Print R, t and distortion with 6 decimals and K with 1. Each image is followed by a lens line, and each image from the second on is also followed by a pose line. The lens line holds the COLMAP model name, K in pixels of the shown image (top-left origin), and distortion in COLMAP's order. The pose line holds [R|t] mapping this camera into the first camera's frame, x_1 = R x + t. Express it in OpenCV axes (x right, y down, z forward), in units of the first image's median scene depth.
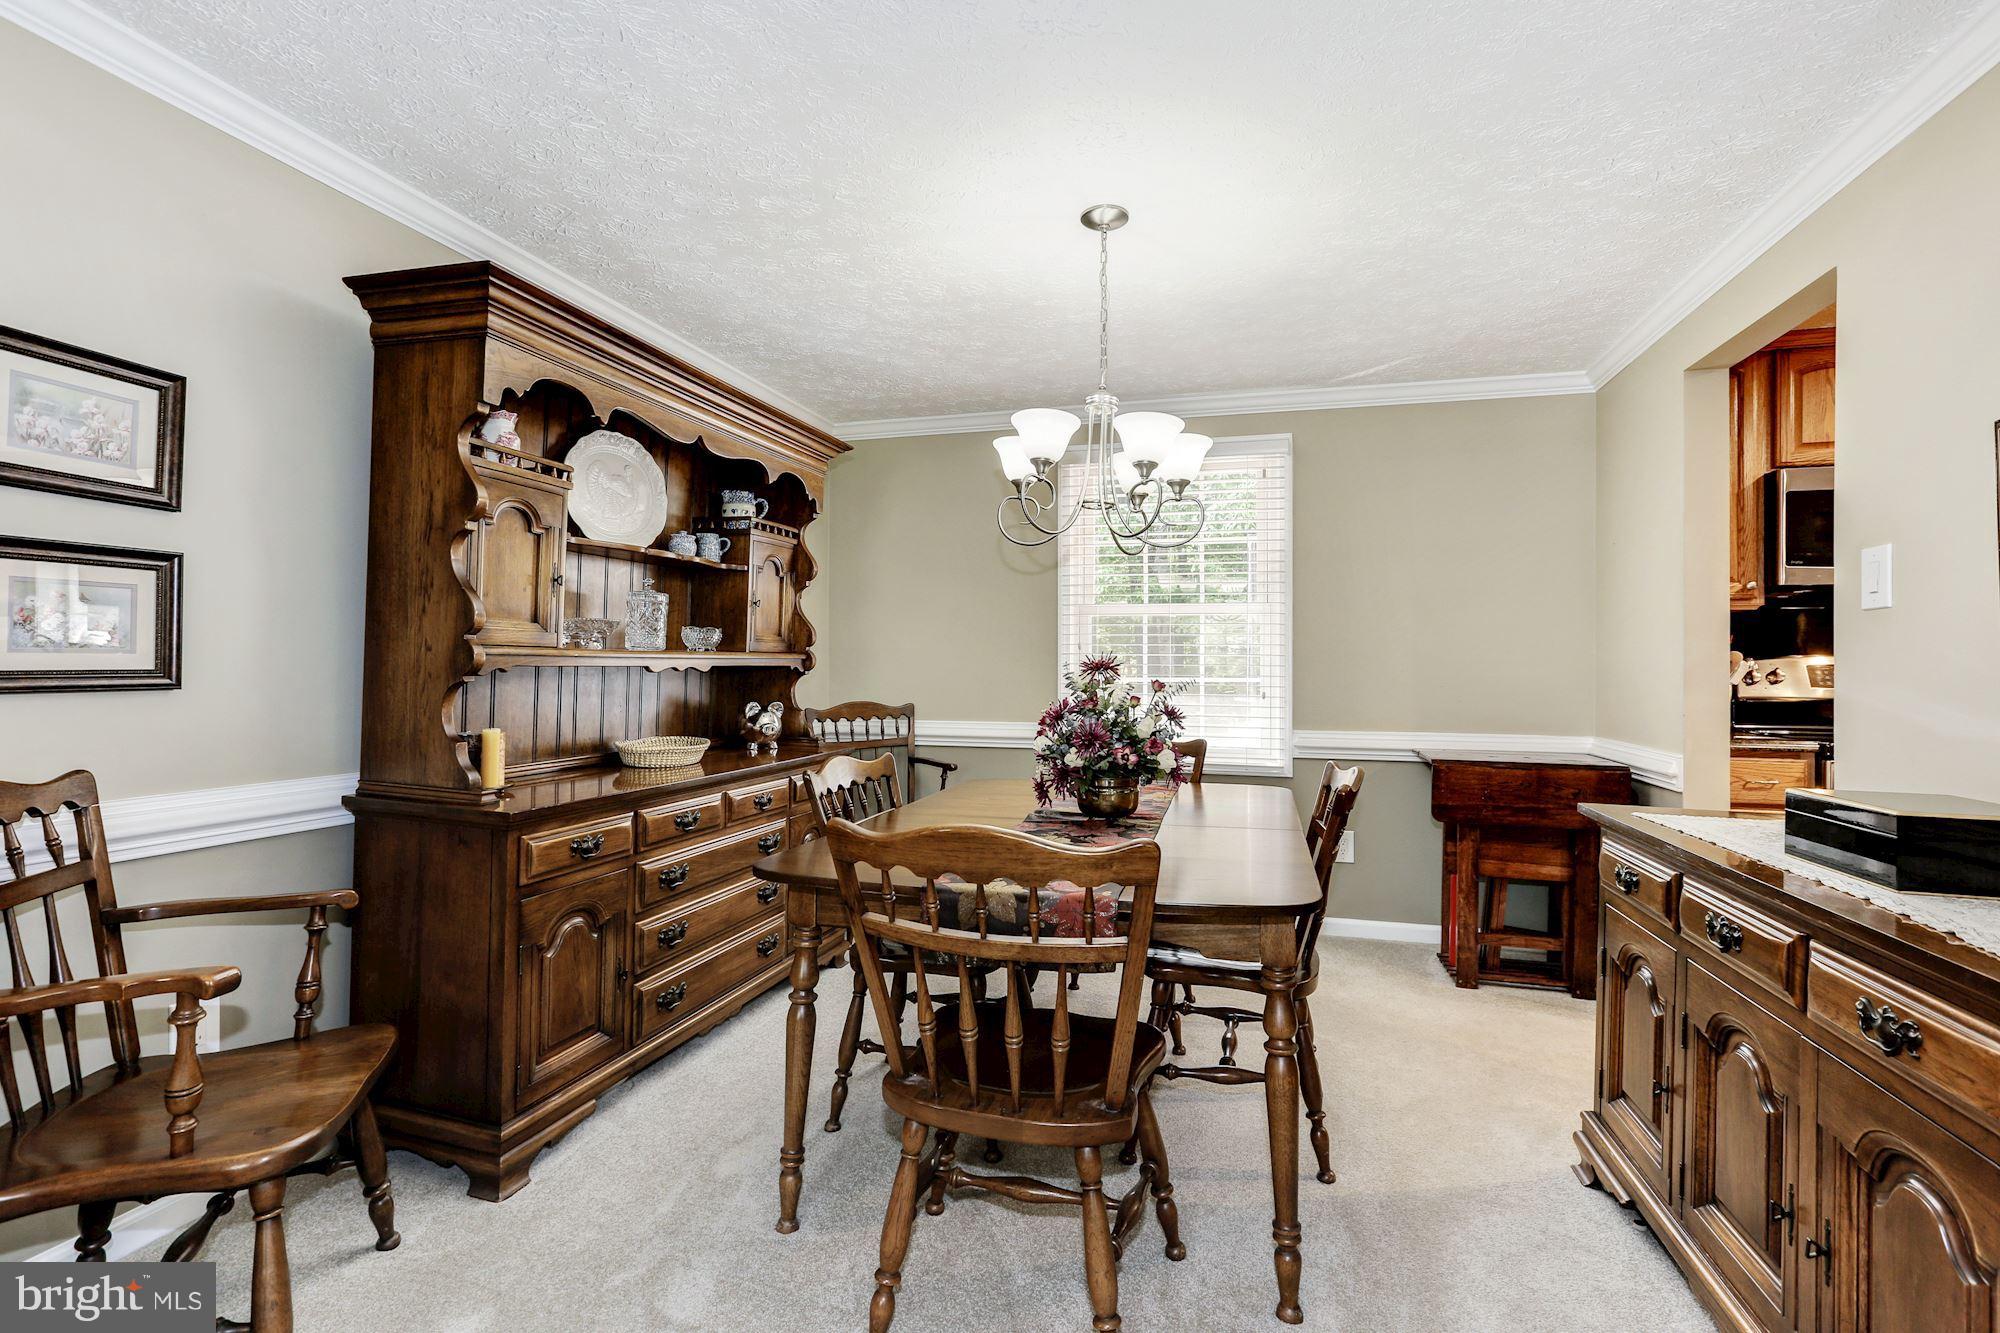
lens RADIAL K [[927.9, 0, 1043.2], [0, 927.9, 653.1], [0, 0, 1]] dist [-0.028486, 0.016494]
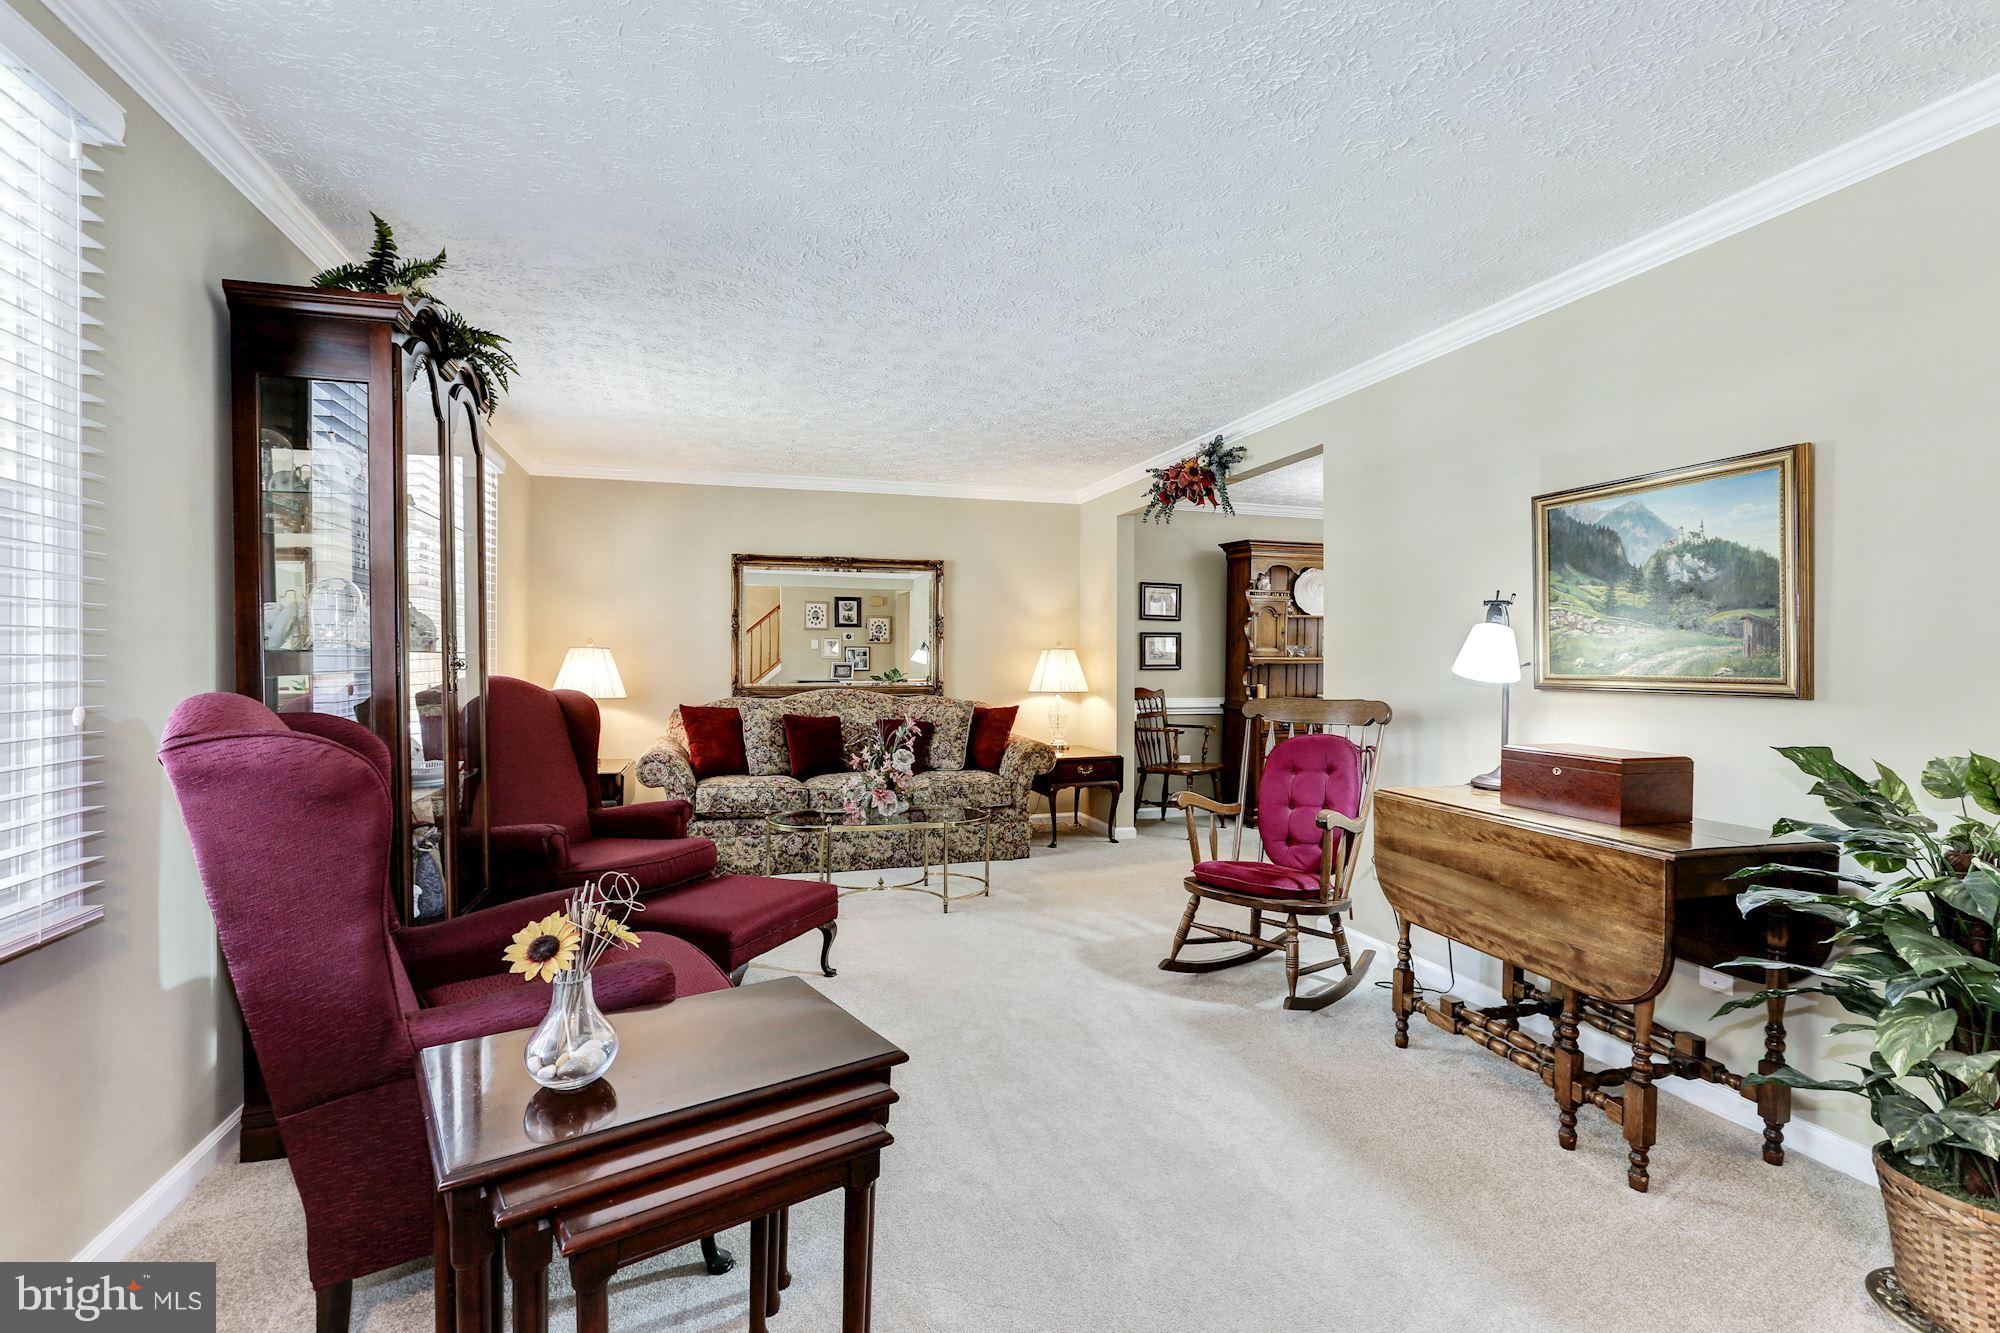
lens RADIAL K [[927.9, 0, 1001.1], [0, 927.9, 665.8], [0, 0, 1]] dist [-0.028486, 0.016494]
pose [[0.523166, 0.001519, -0.852229, 1.637211], [-0.002598, 0.999997, 0.000187, 0.024297], [0.852227, 0.002116, 0.523168, -1.380206]]
